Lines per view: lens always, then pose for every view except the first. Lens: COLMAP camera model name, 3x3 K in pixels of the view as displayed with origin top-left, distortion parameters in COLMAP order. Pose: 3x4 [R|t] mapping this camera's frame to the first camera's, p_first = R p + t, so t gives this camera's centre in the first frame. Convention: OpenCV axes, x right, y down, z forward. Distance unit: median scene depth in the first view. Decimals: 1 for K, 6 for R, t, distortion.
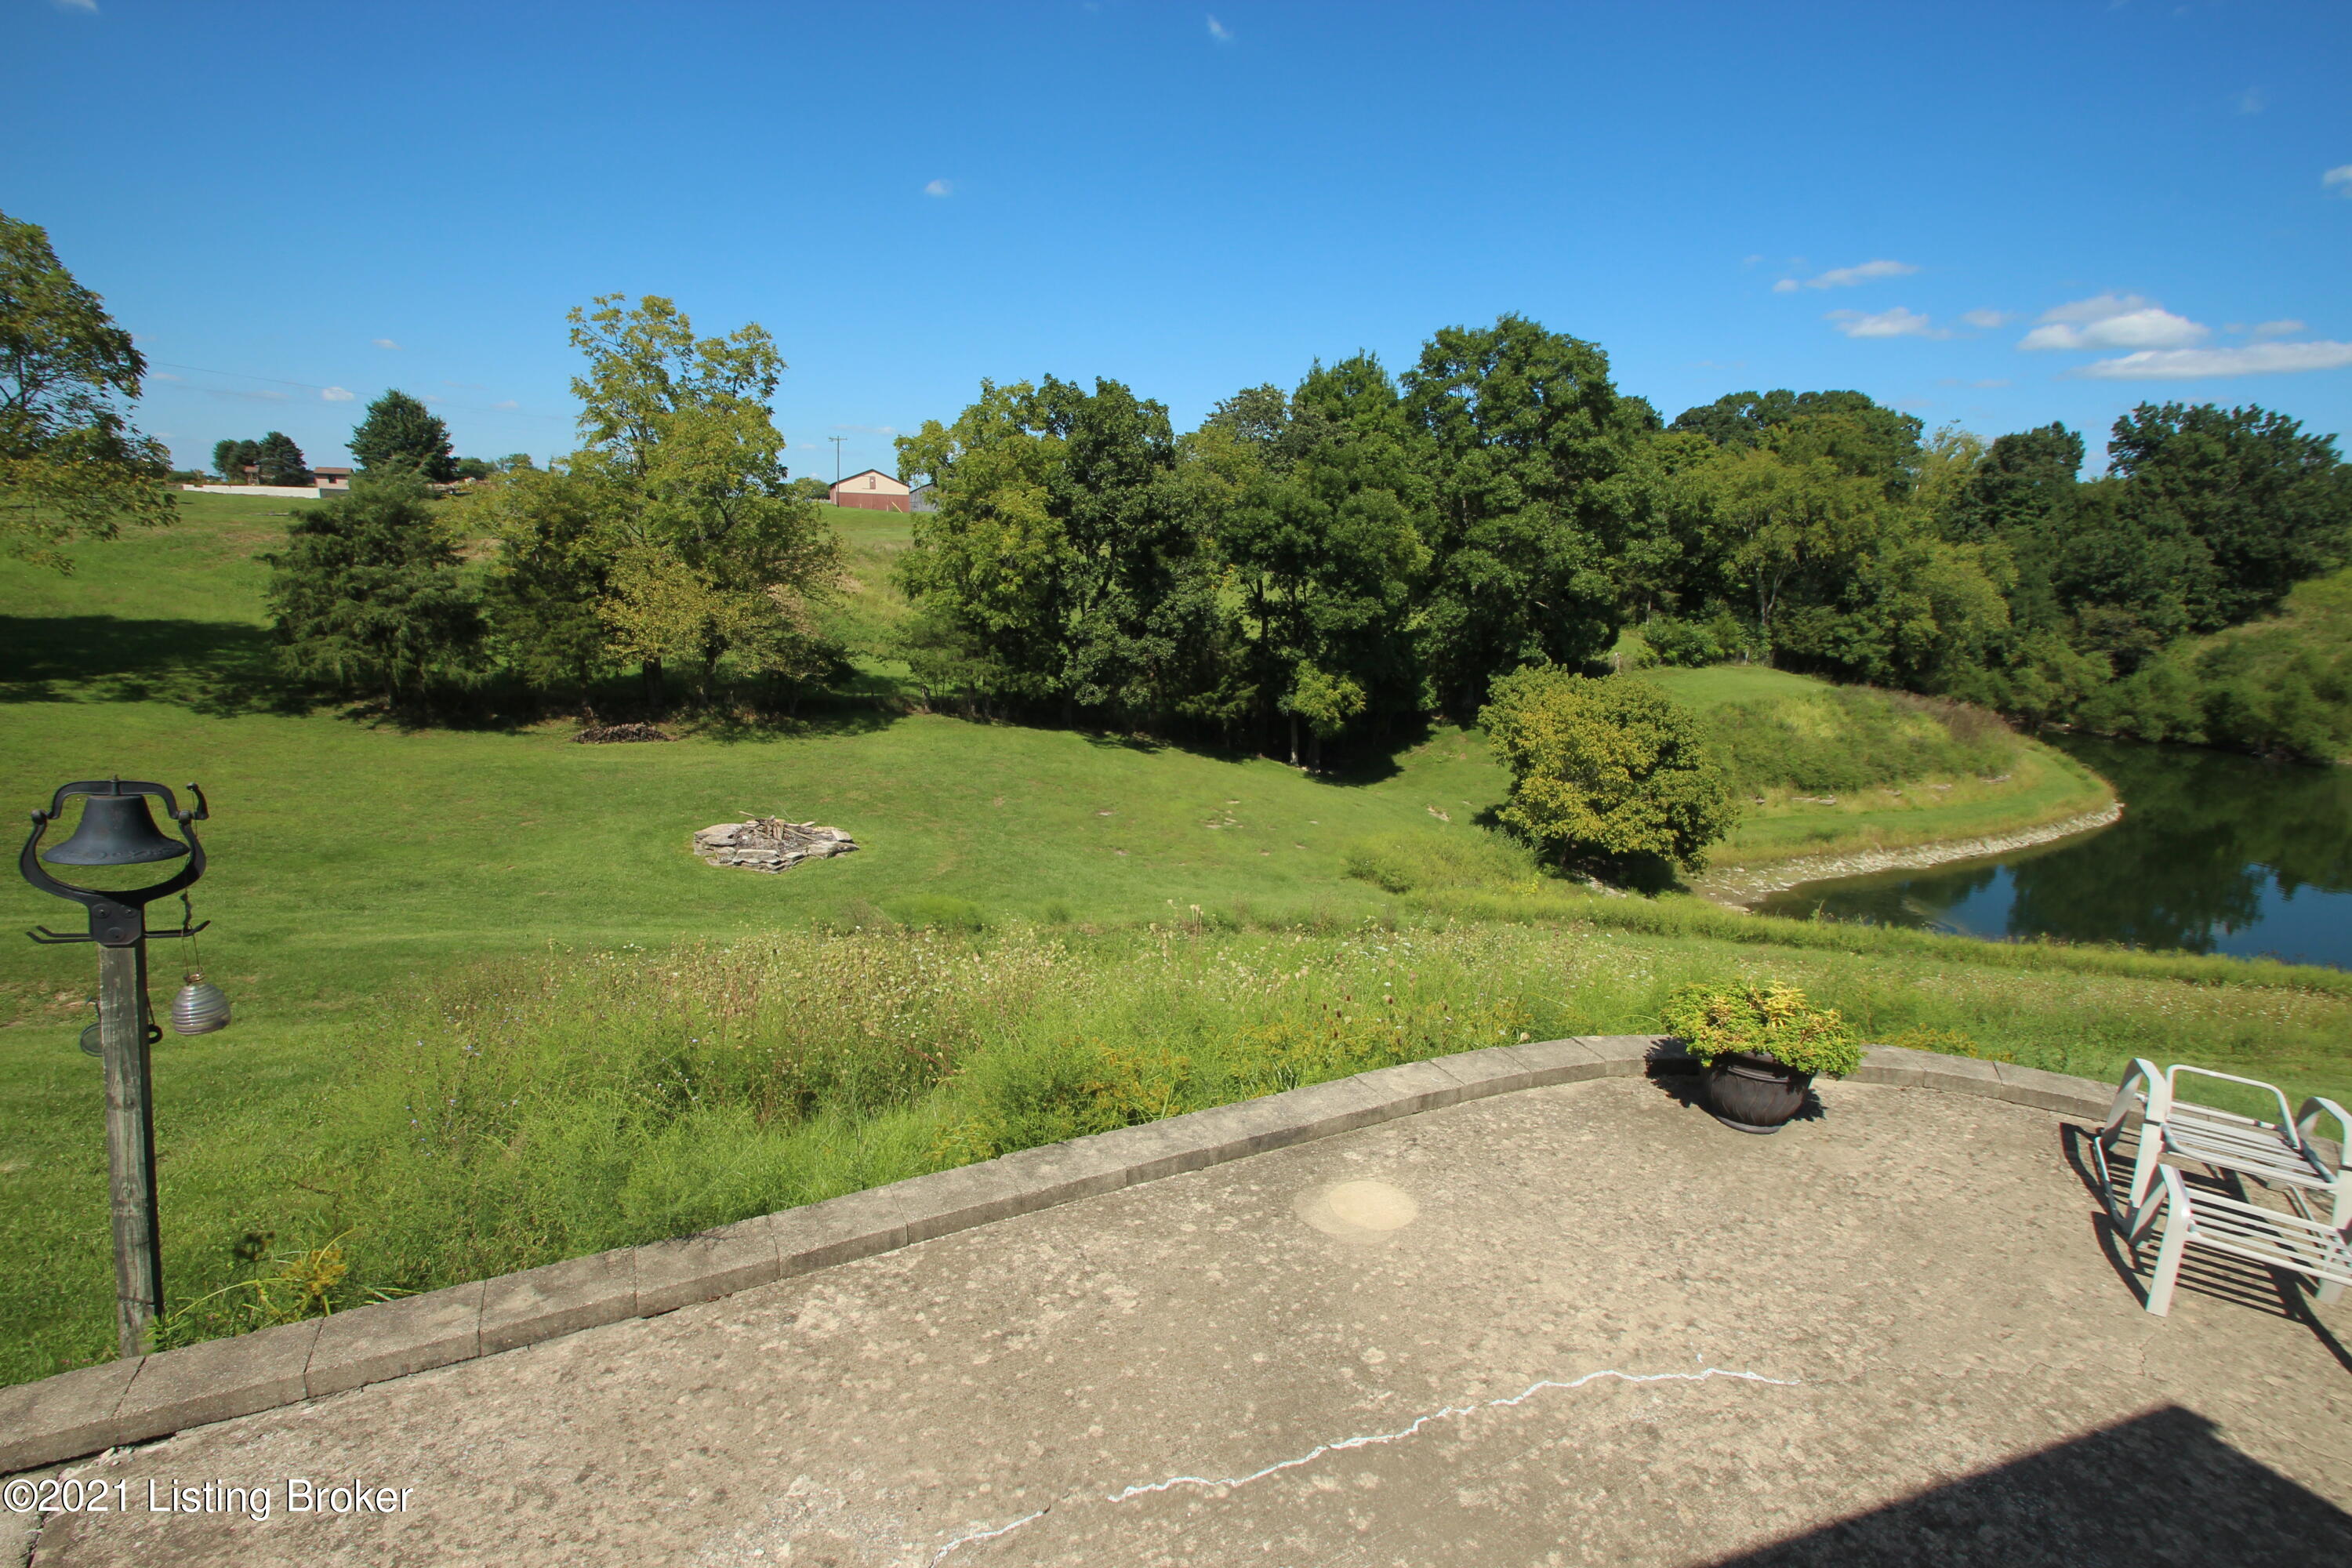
lens RADIAL K [[1098.7, 0, 1176.7], [0, 1098.7, 793.6], [0, 0, 1]] dist [0.009610, -0.015283]
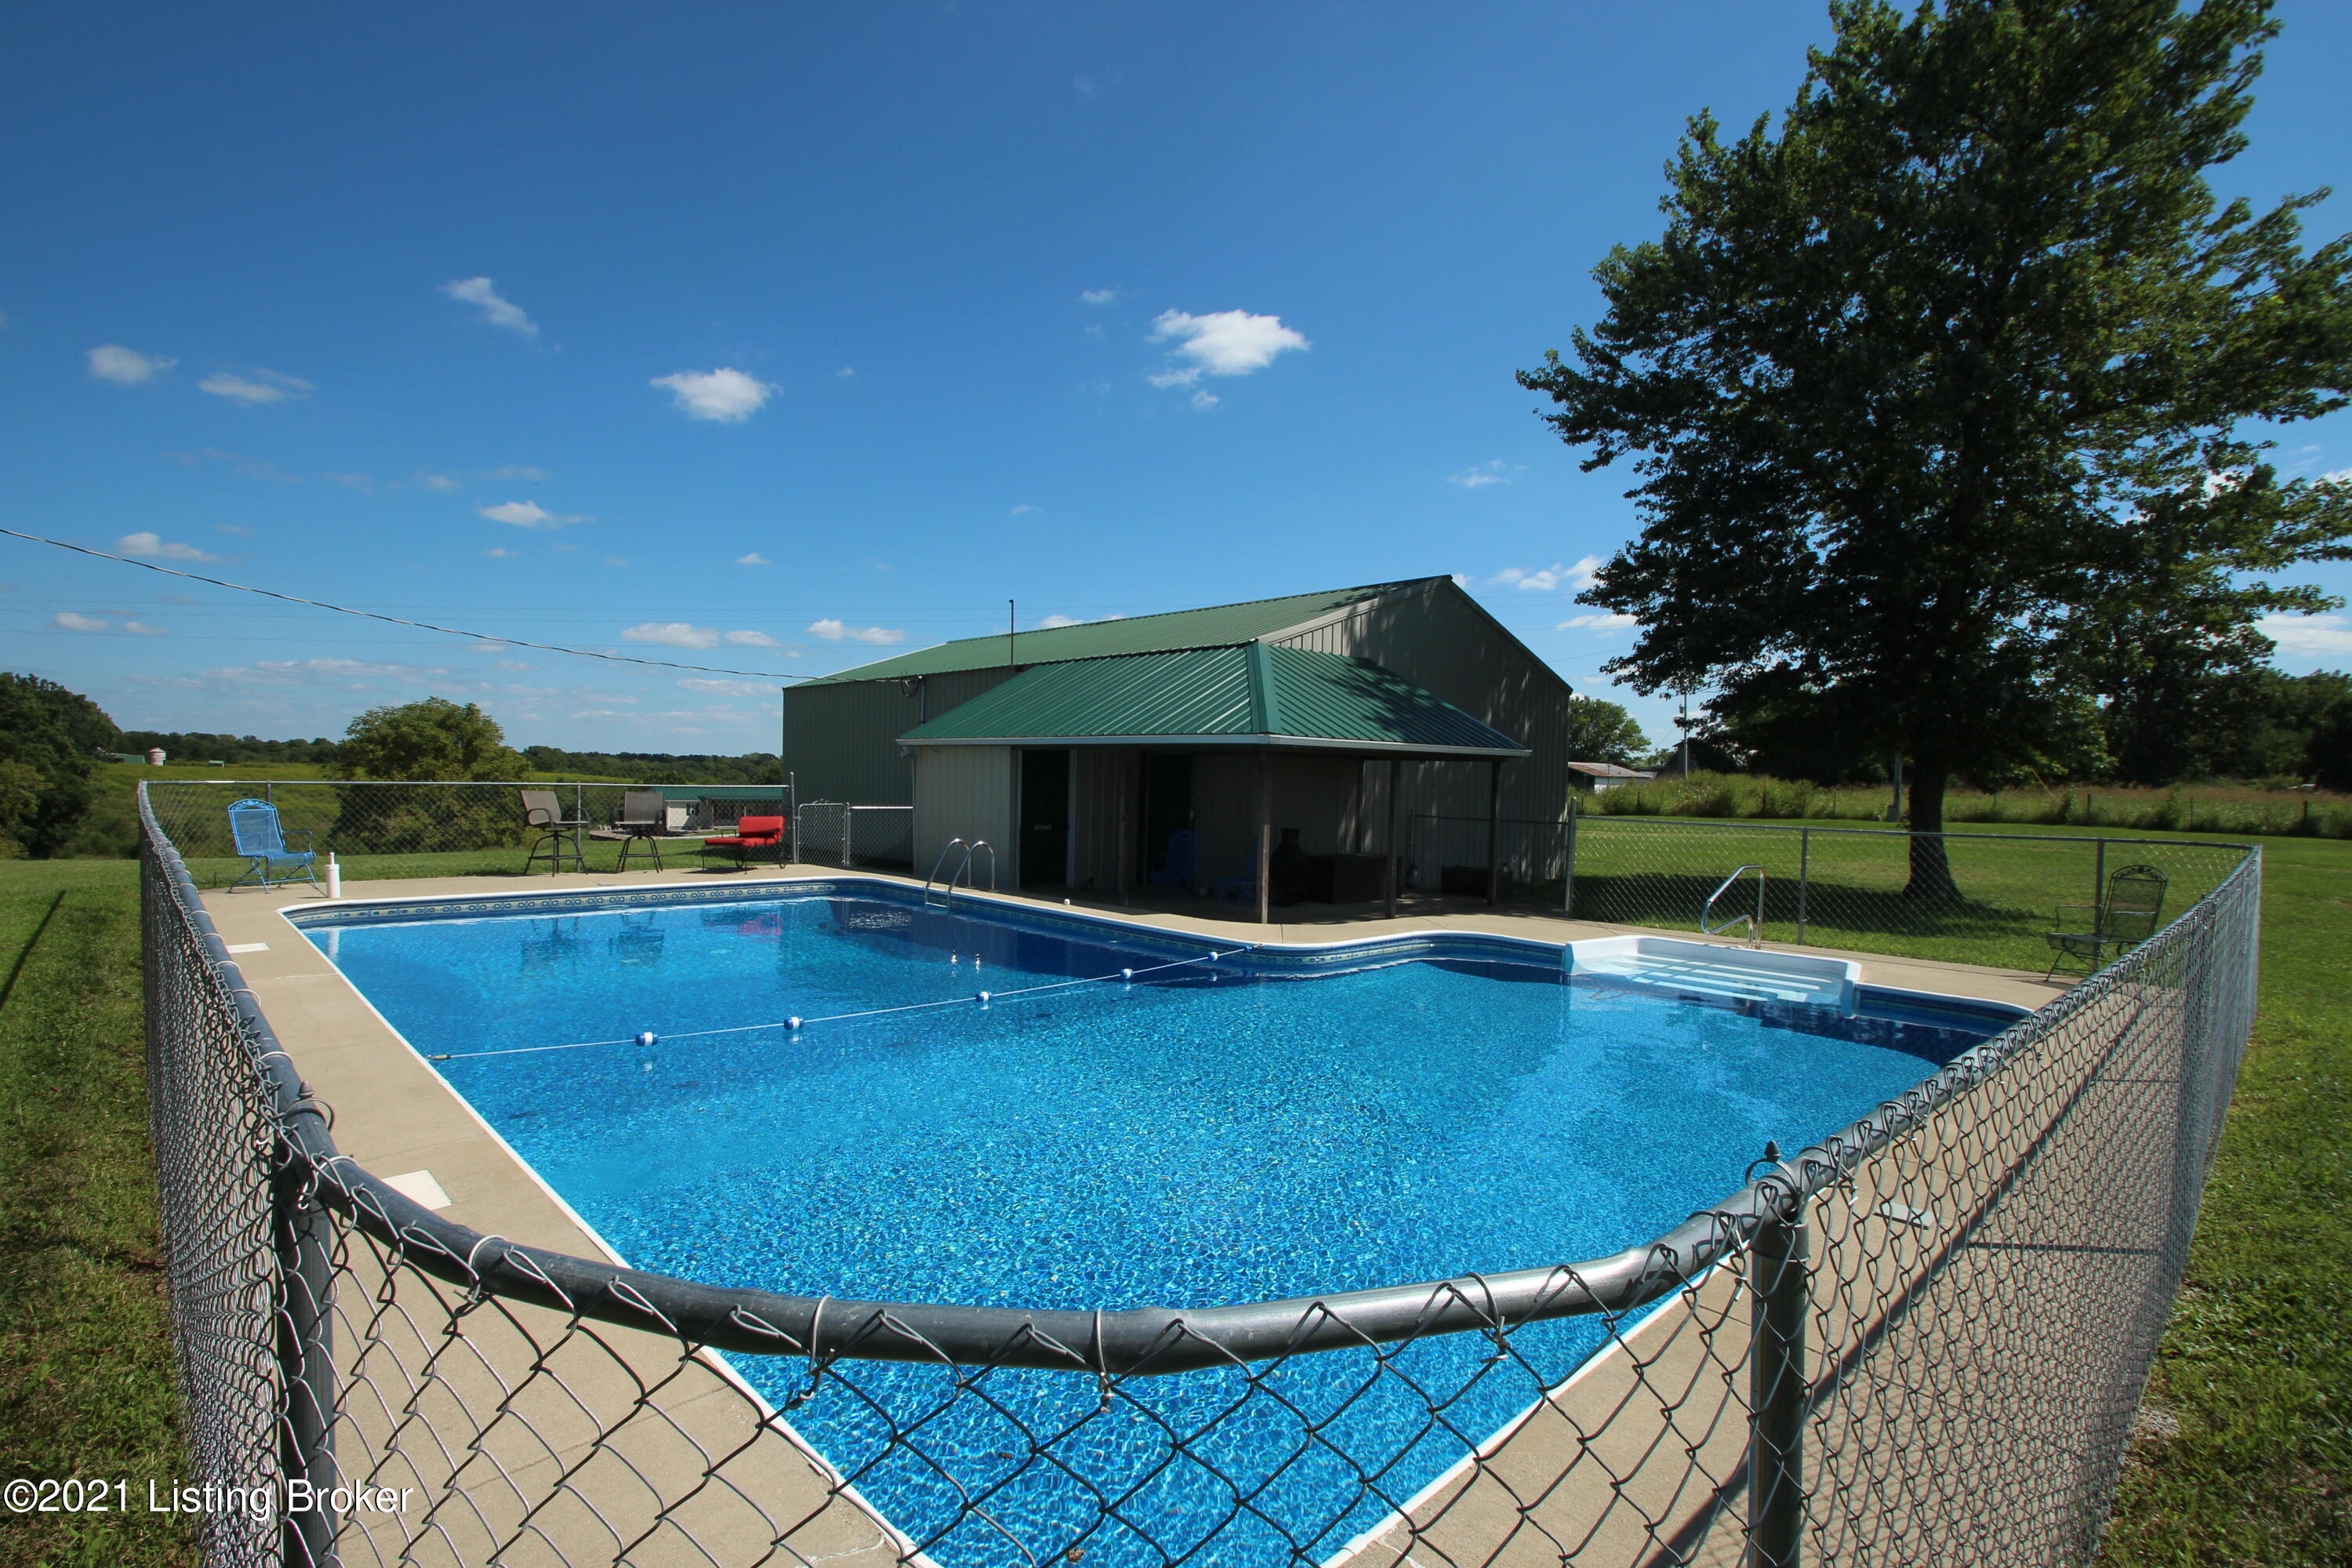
lens RADIAL K [[1090.8, 0, 1184.5], [0, 1090.8, 788.3], [0, 0, 1]] dist [0.013824, -0.020471]
pose [[-0.235440, -0.045749, 0.970812, -1.356838], [0.193785, 0.976624, 0.093019, -0.014890], [-0.952374, 0.210029, -0.221071, -0.321861]]
